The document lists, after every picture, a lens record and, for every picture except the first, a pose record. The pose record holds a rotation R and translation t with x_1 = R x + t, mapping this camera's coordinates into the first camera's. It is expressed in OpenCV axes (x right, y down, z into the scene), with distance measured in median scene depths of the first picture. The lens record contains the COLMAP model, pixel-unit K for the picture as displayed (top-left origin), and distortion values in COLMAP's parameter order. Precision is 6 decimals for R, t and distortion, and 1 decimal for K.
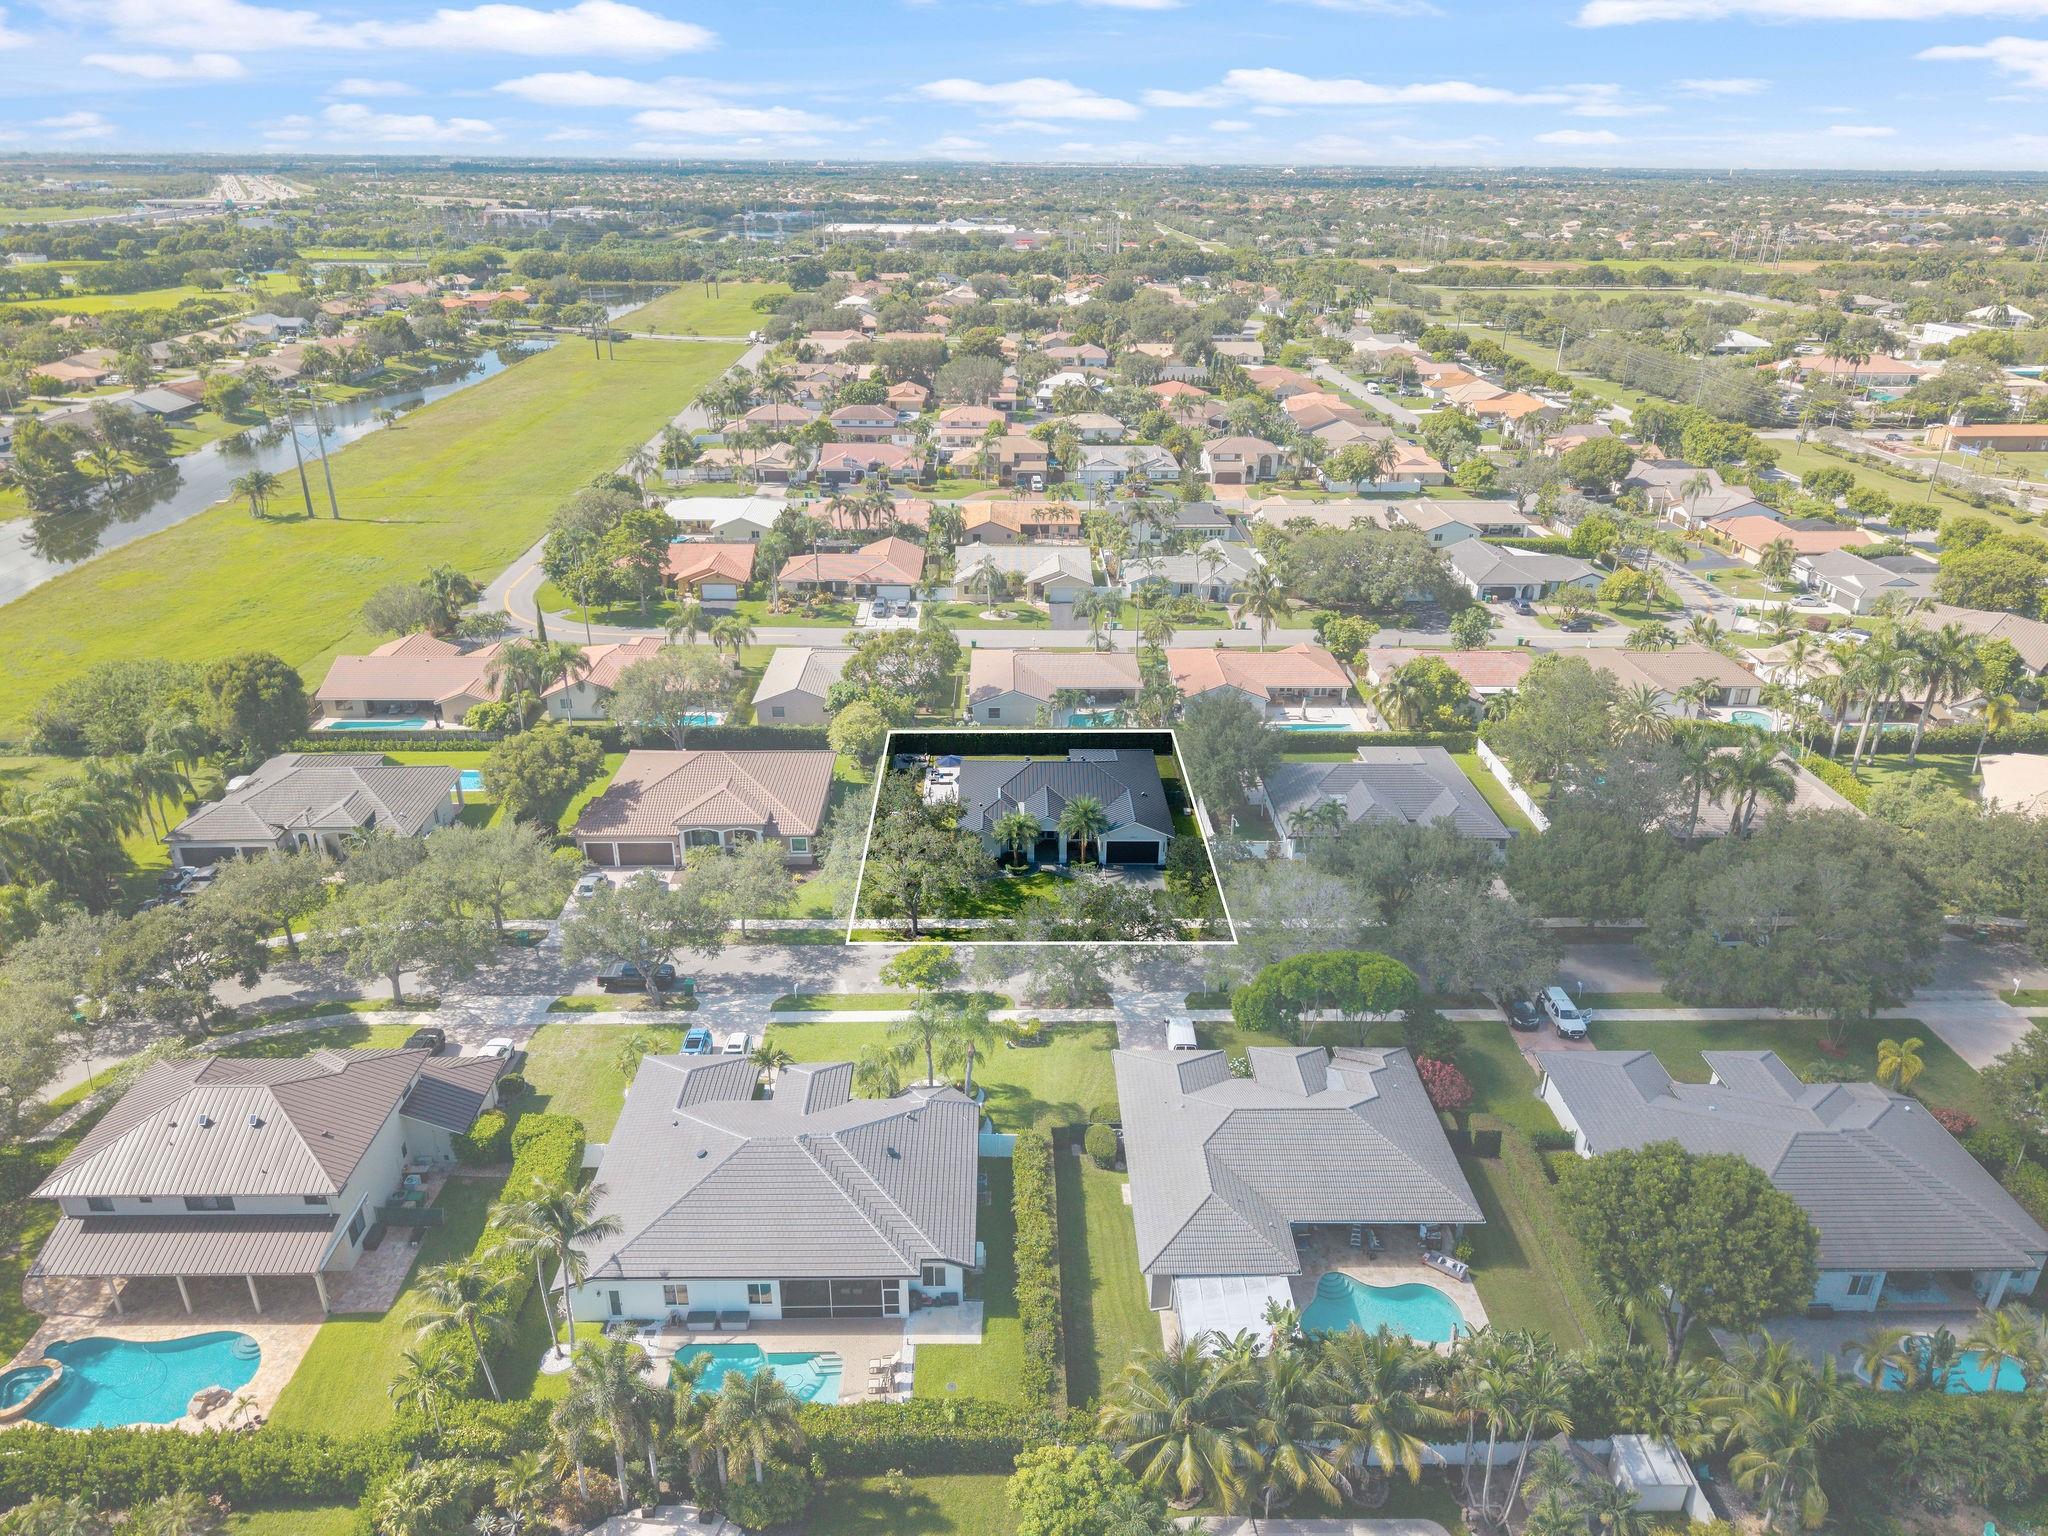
lens RADIAL K [[1369.7, 0, 1011.0], [0, 1369.7, 795.8], [0, 0, 1]] dist [0.111989, -0.196384]
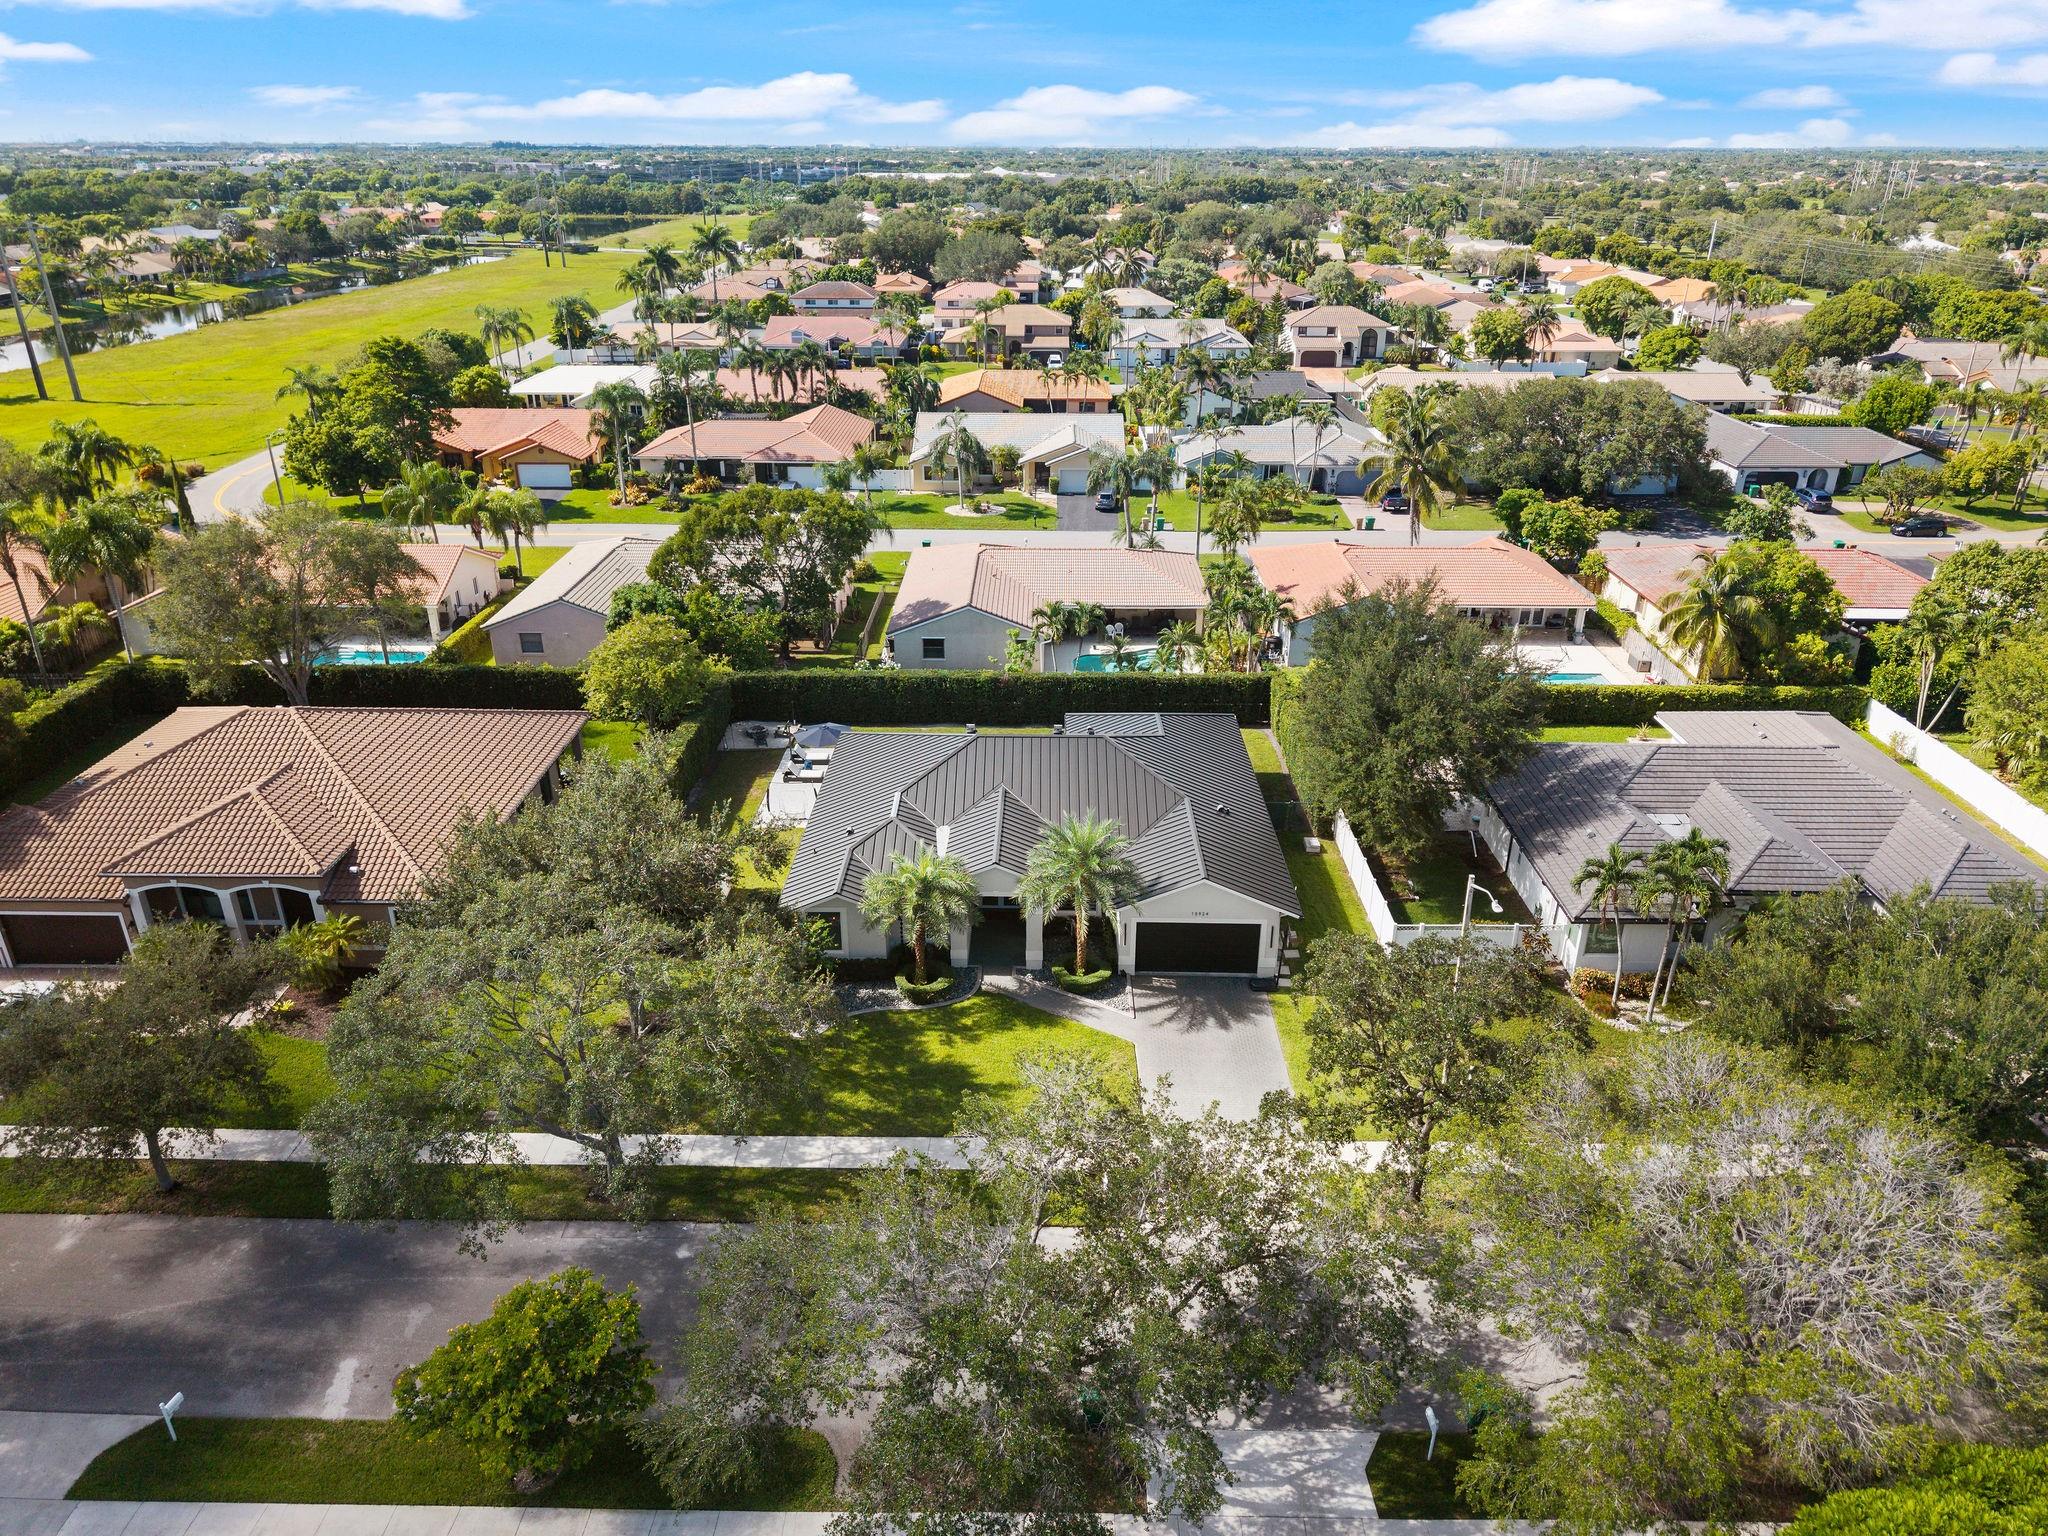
lens RADIAL K [[1389.3, 0, 1024.0], [0, 1389.3, 768.0], [0, 0, 1]] dist [0.022789, -0.033935]
pose [[0.999708, 0.008632, -0.022570, 0.029046], [-0.008914, 0.999883, -0.012417, -0.005821], [0.022460, 0.012614, 0.999668, 0.372202]]
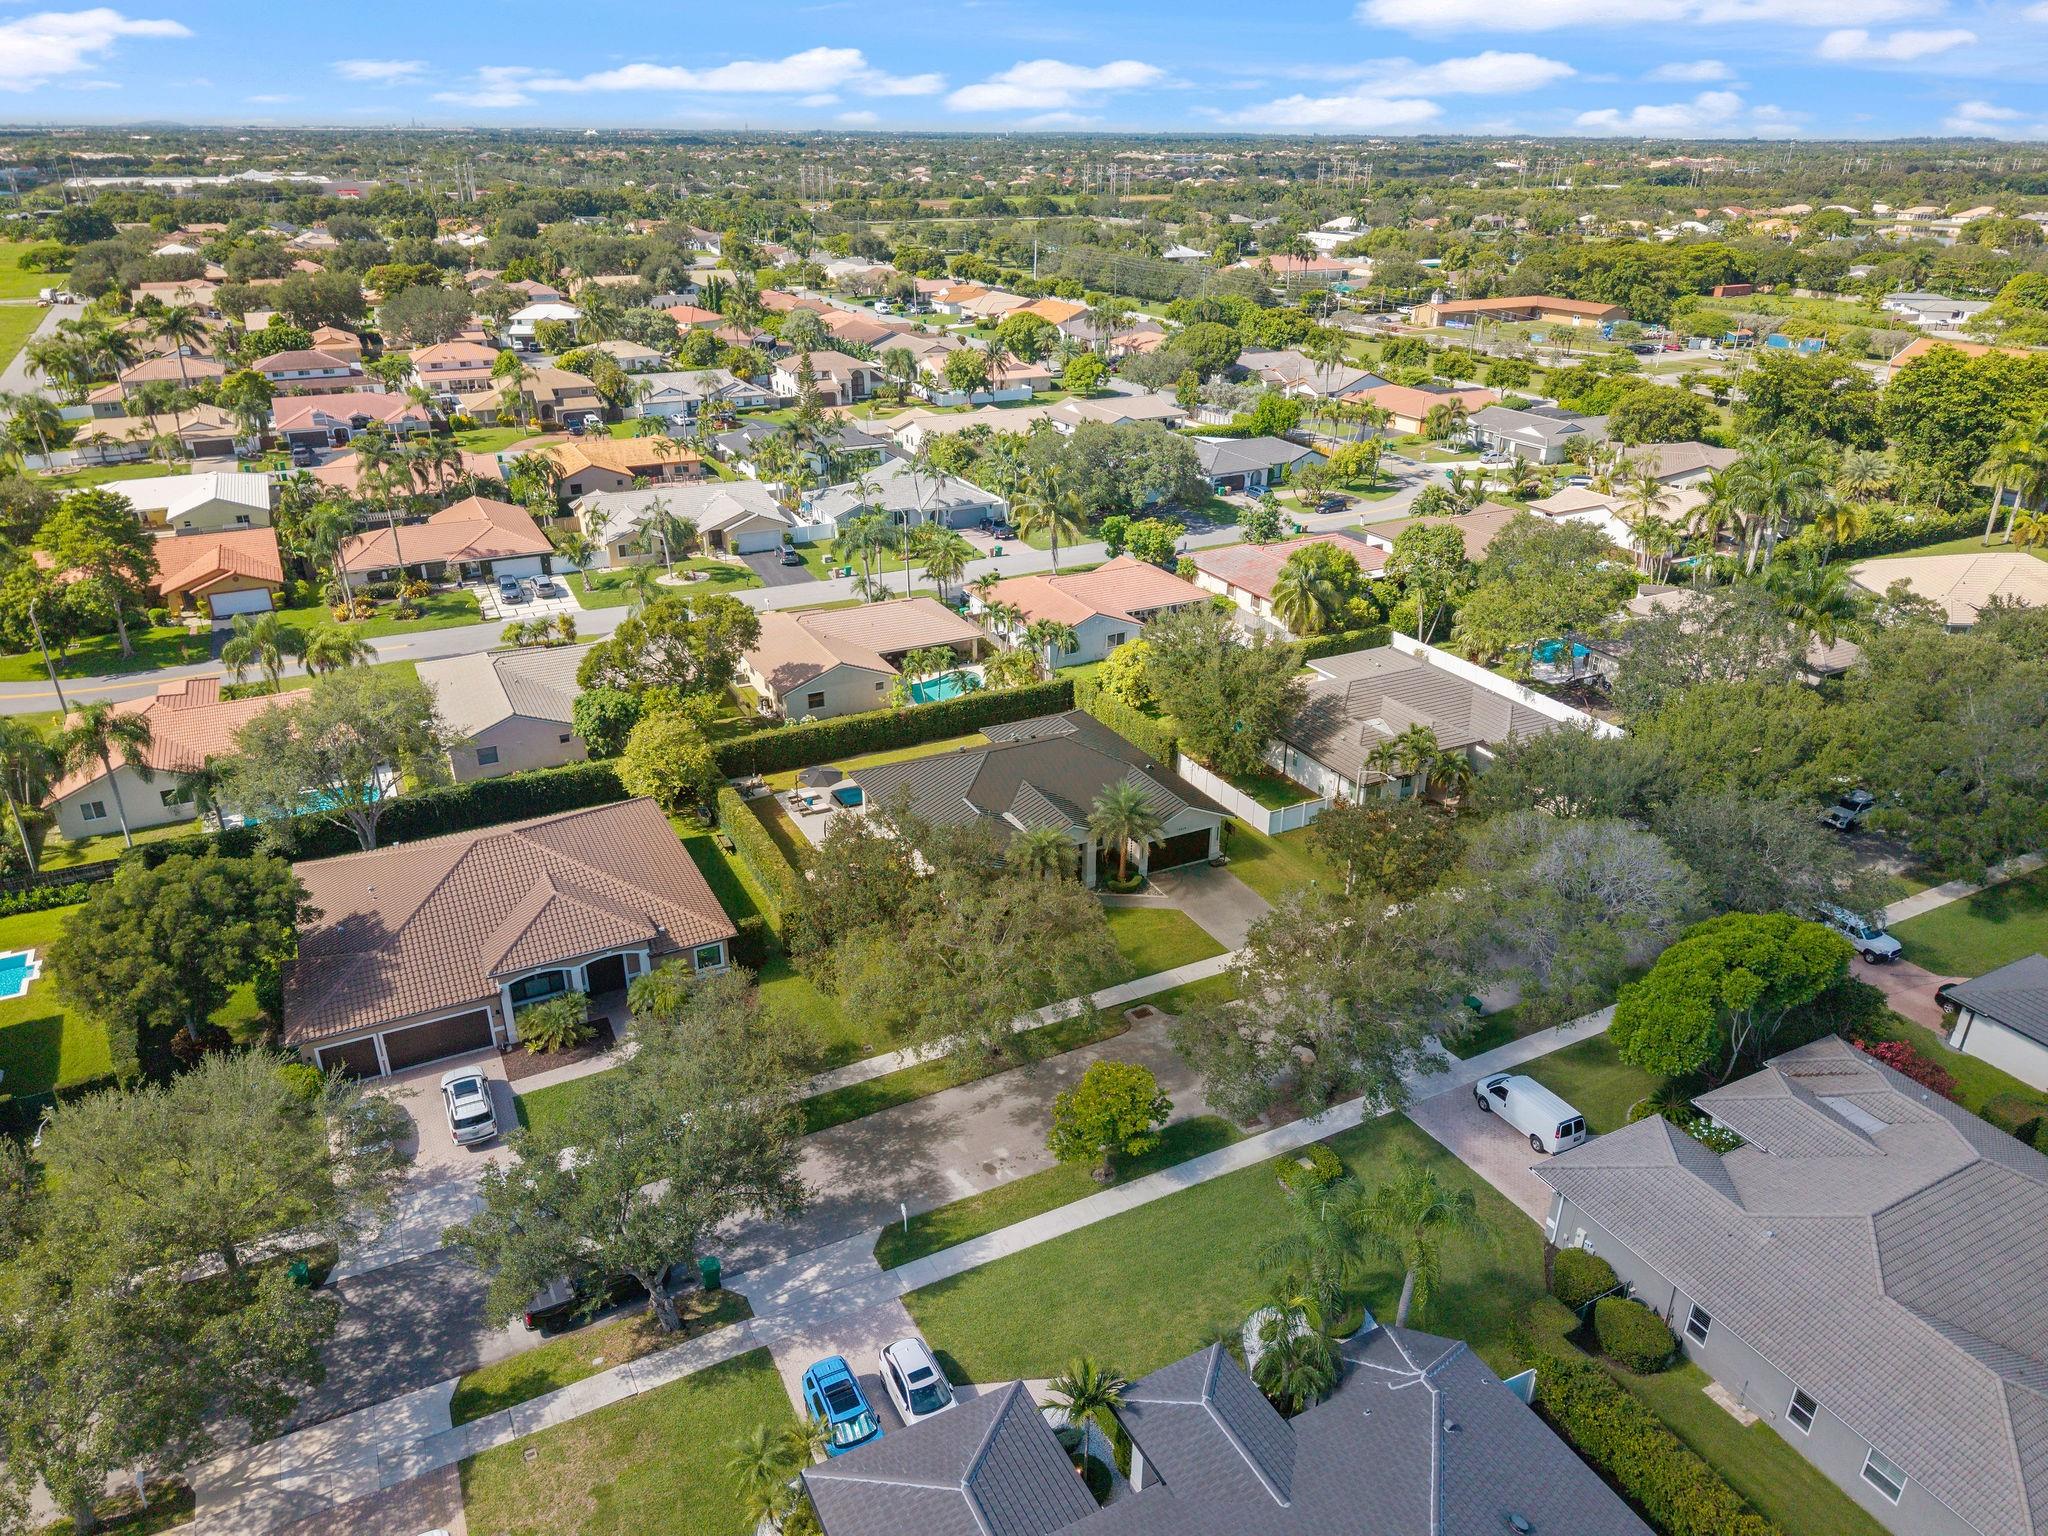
lens RADIAL K [[1389.3, 0, 1024.0], [0, 1389.3, 768.0], [0, 0, 1]] dist [0.022789, -0.033935]
pose [[0.893057, -0.187818, 0.408869, -0.171852], [0.187330, 0.981414, 0.041654, -0.029181], [-0.409093, 0.039394, 0.911642, 0.252711]]
